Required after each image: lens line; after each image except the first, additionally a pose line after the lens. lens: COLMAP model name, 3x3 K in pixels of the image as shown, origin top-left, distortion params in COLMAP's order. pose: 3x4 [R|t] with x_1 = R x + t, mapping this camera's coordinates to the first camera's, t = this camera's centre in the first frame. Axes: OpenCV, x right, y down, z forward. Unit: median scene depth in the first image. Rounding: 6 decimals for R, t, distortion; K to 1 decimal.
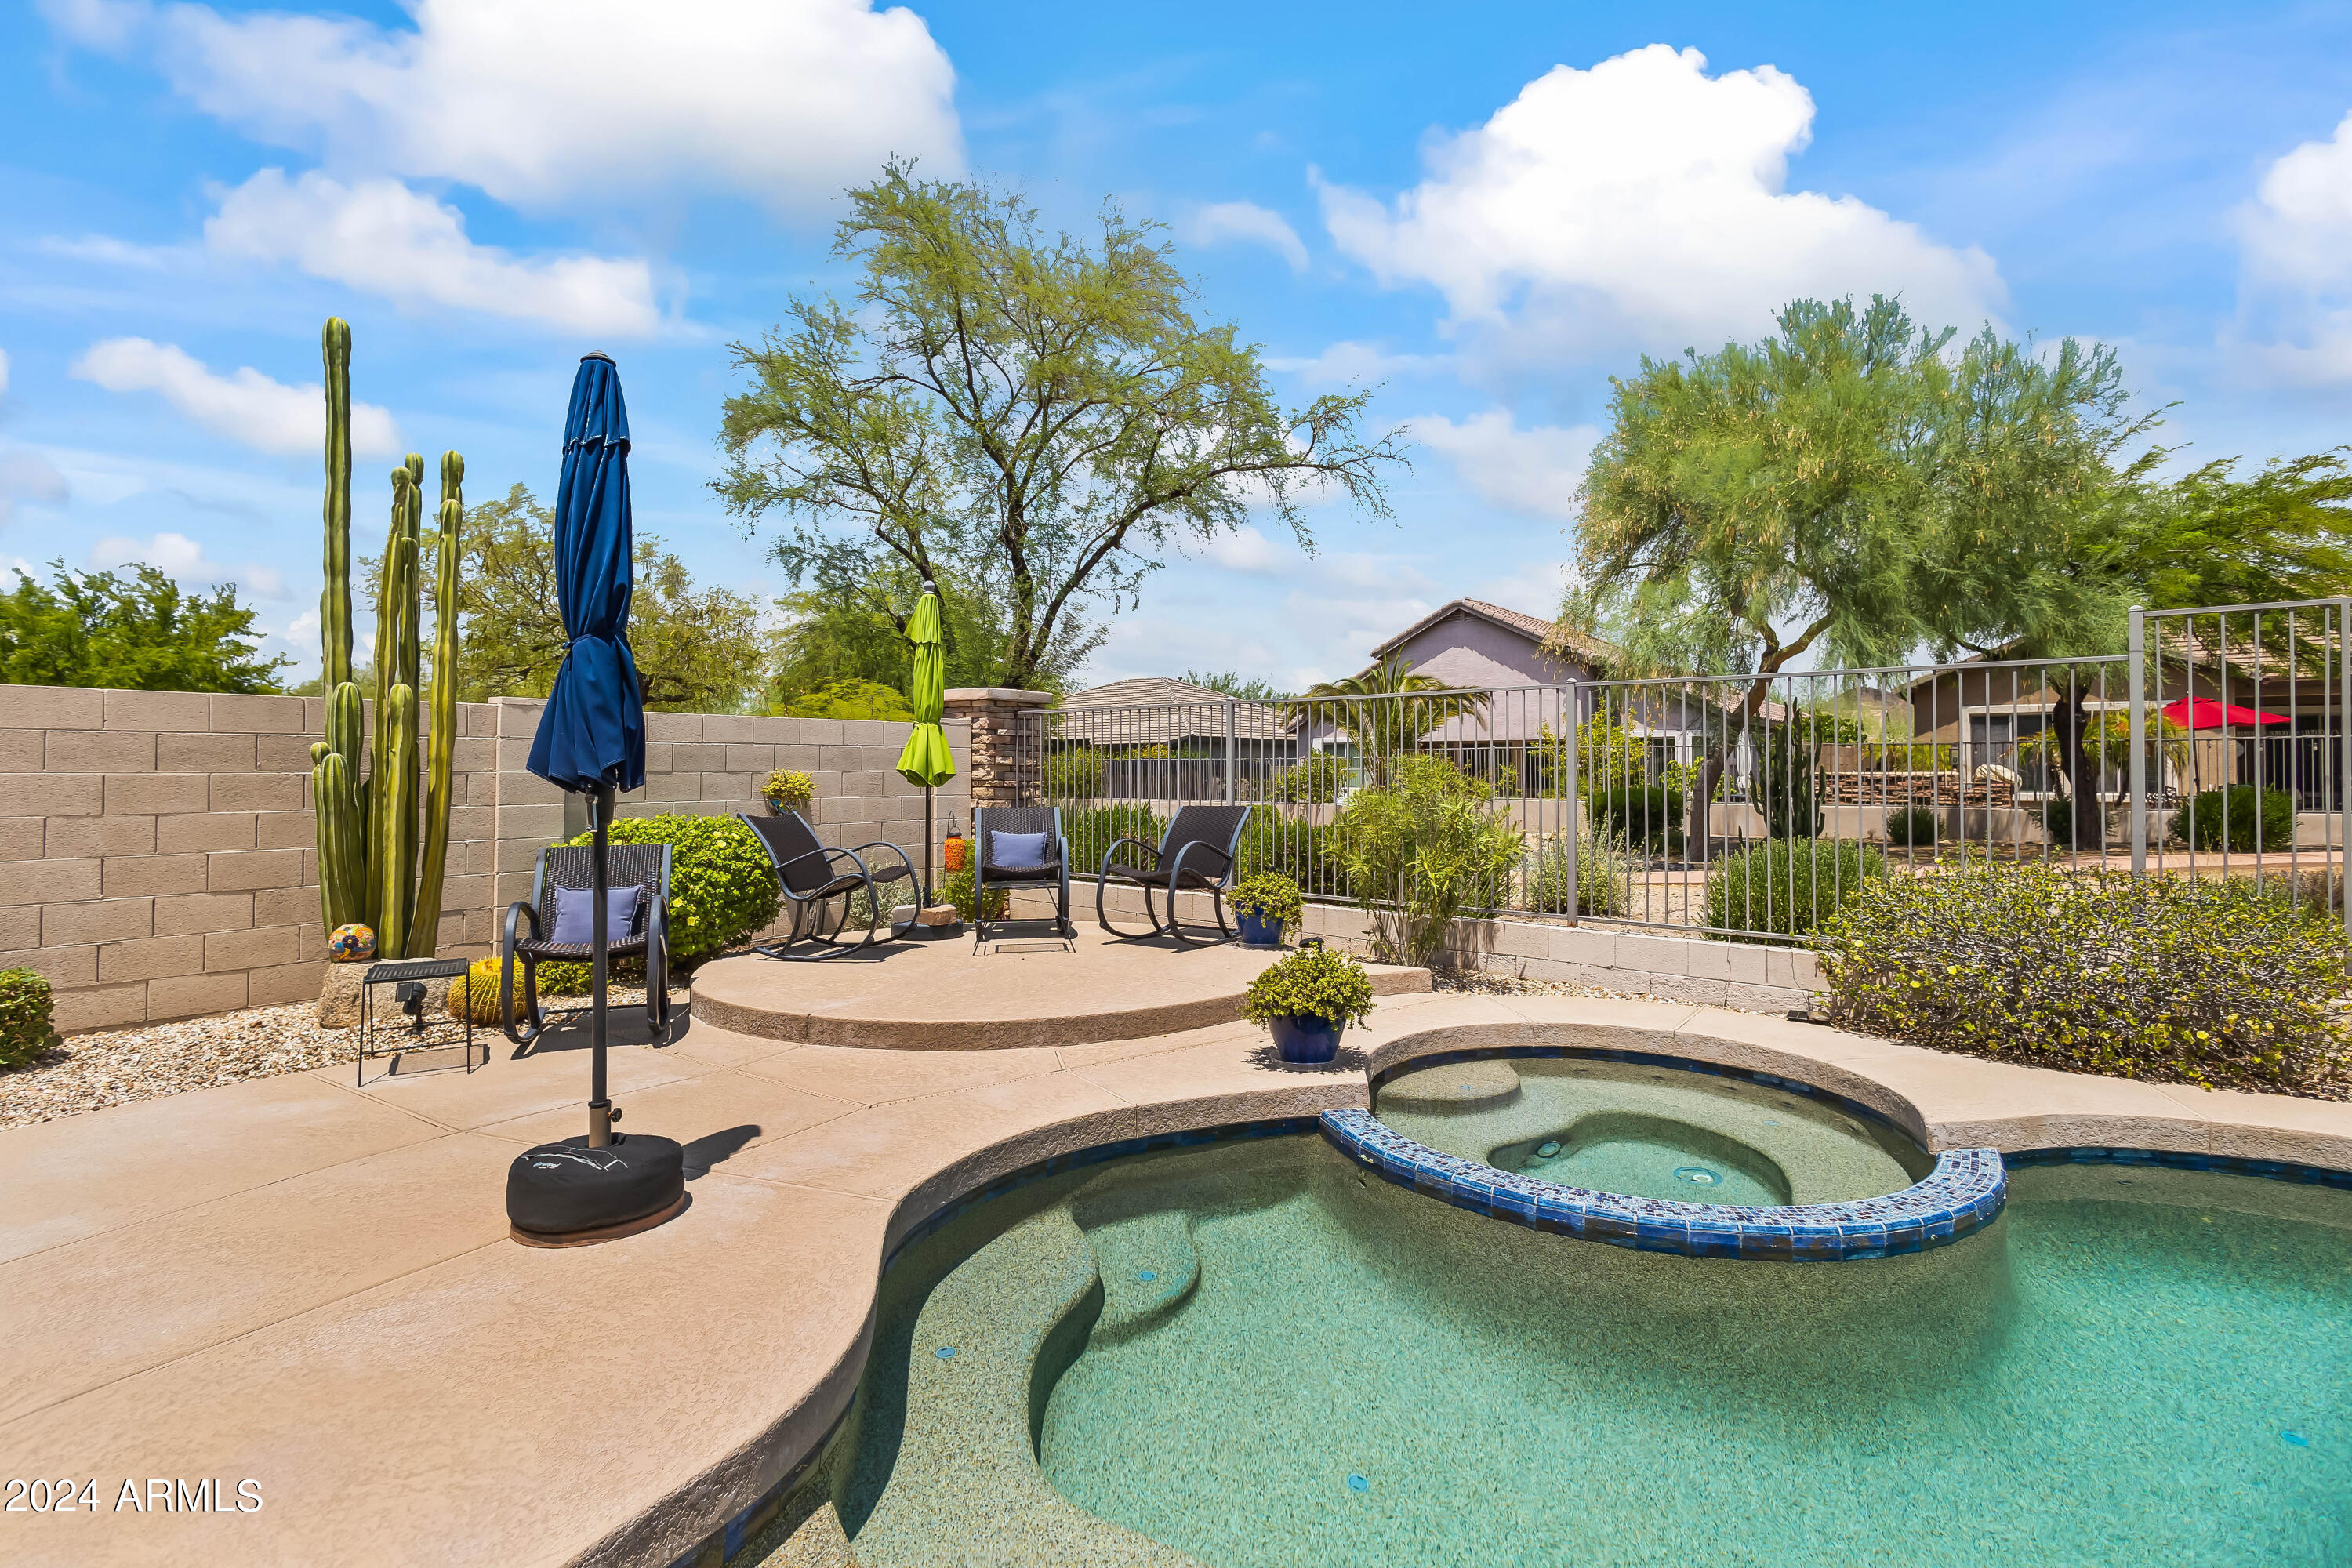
lens RADIAL K [[1087.9, 0, 1176.0], [0, 1087.9, 784.0], [0, 0, 1]] dist [0.000646, -0.000522]
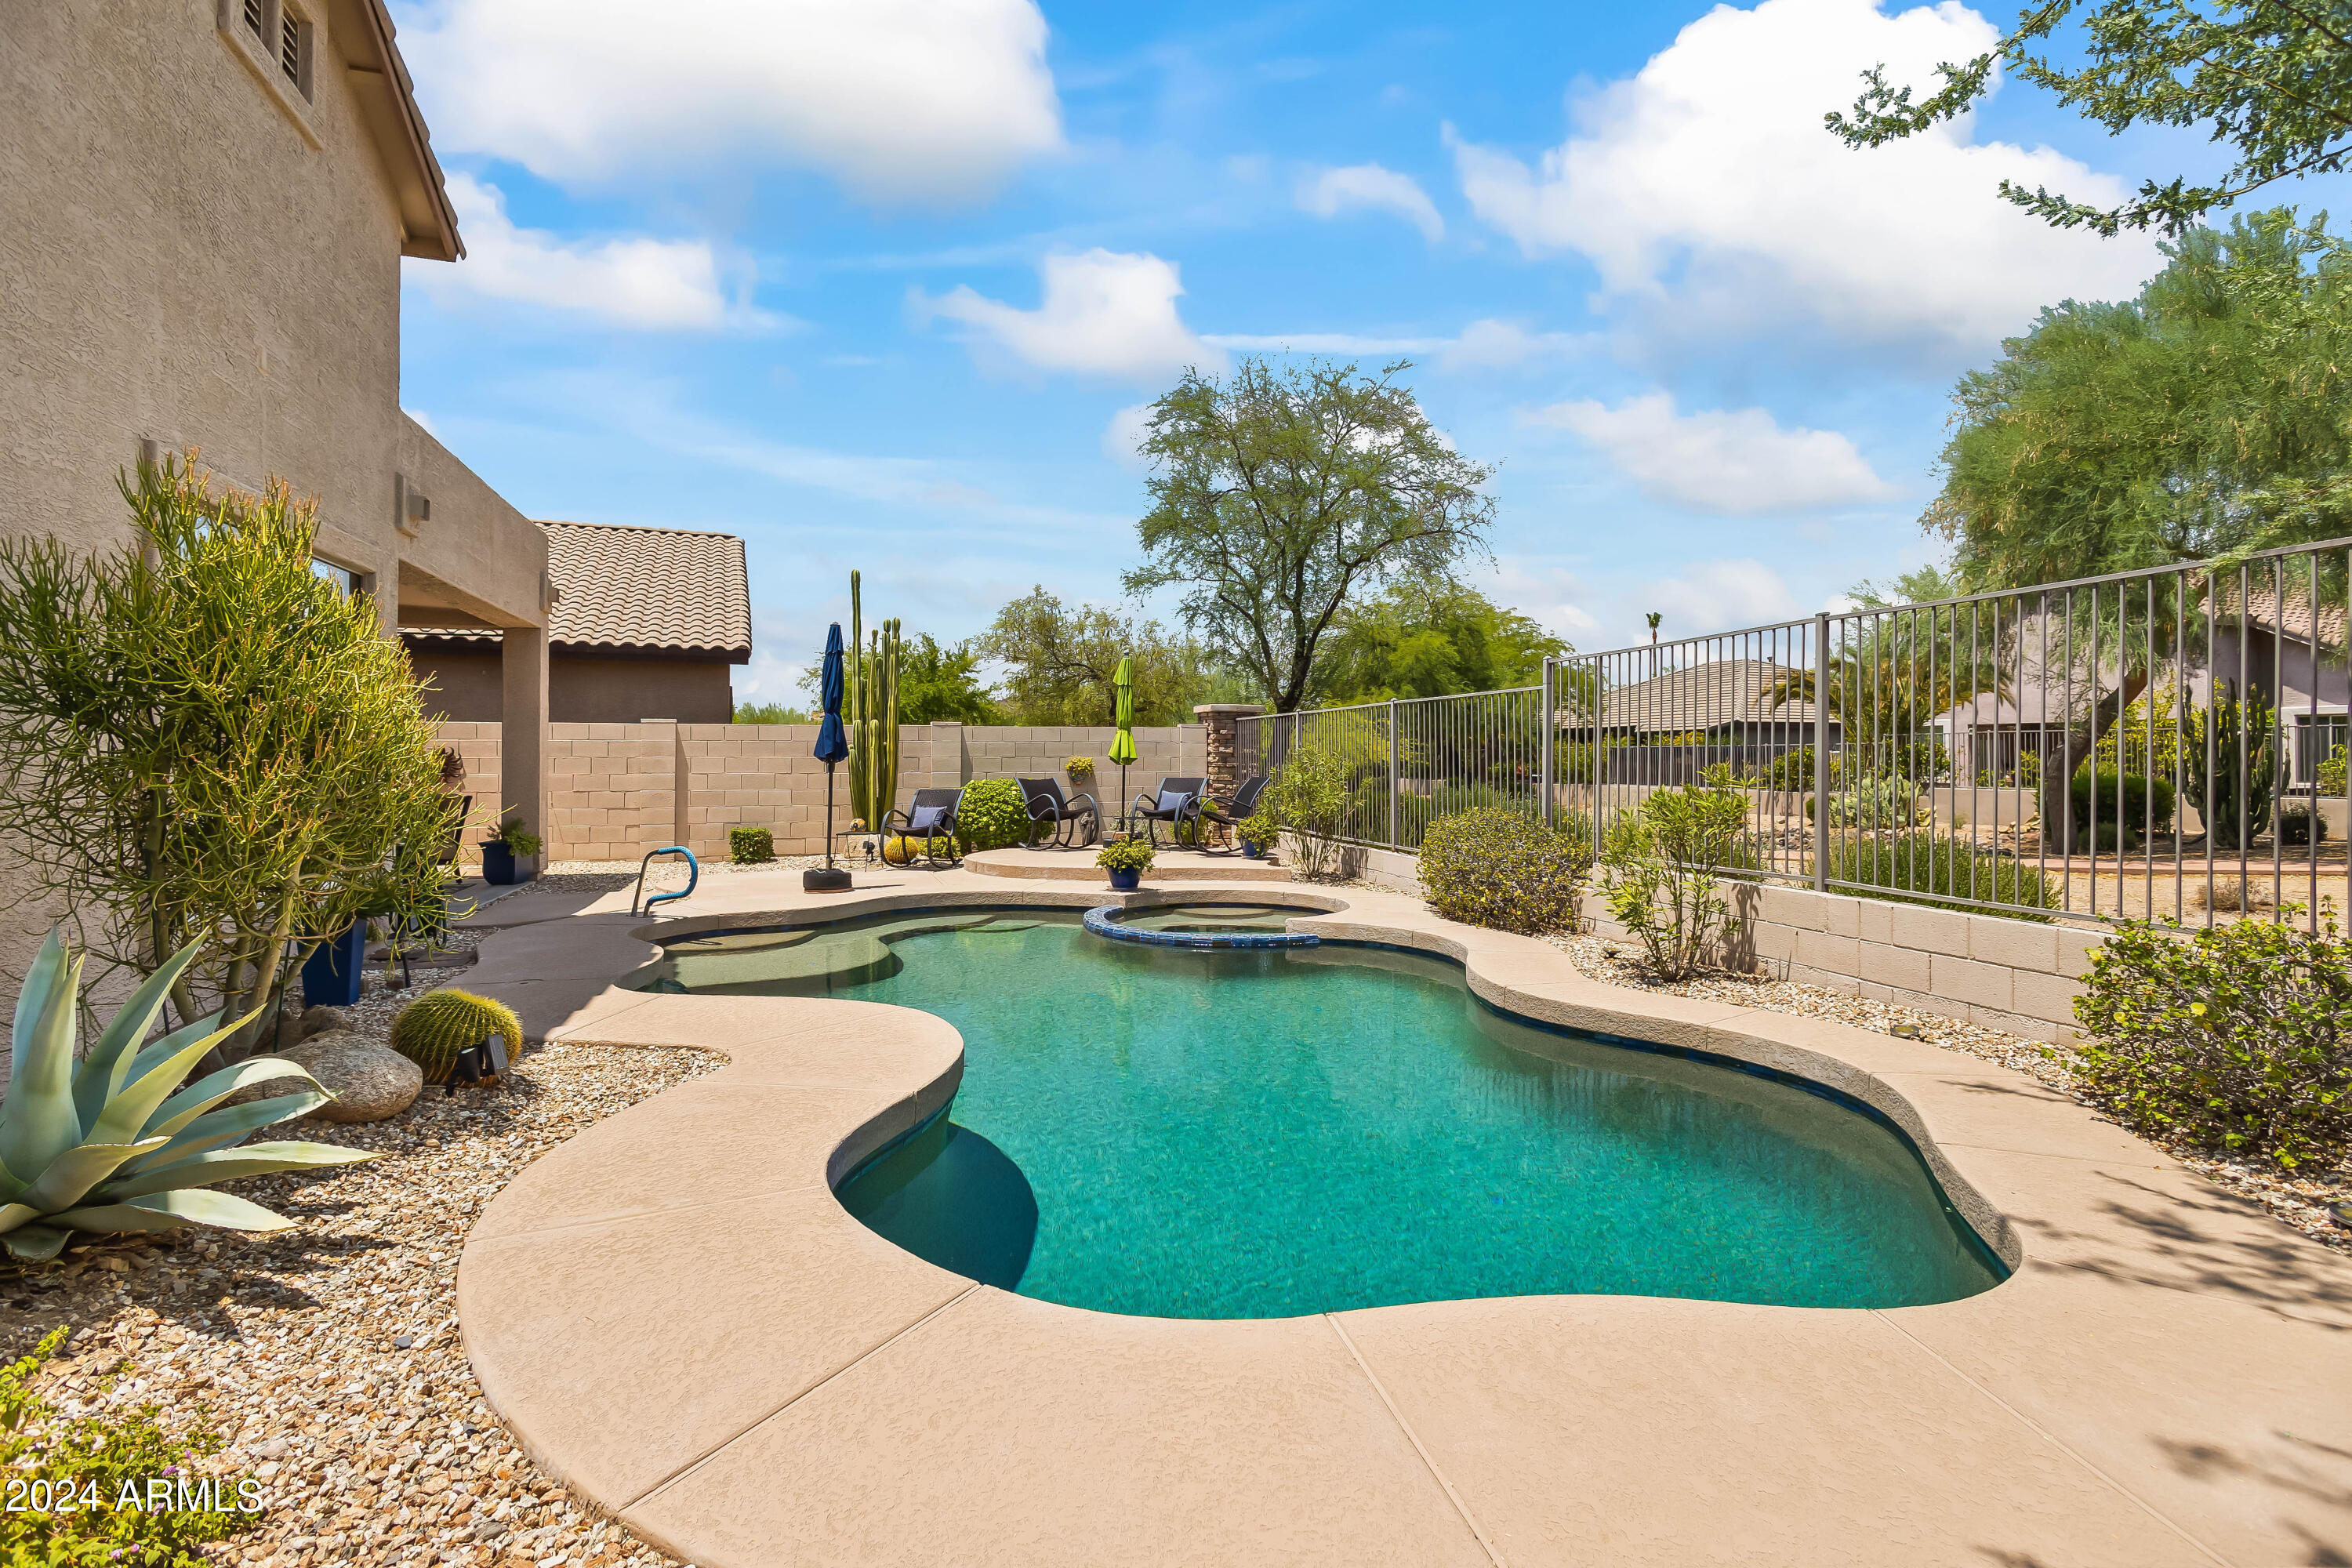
lens RADIAL K [[1087.9, 0, 1176.0], [0, 1087.9, 784.0], [0, 0, 1]] dist [0.000646, -0.000522]
pose [[0.823268, 0.014424, -0.567469, 0.676073], [-0.008052, 0.999873, 0.013733, 0.006571], [0.567595, -0.006737, 0.823280, -0.335344]]
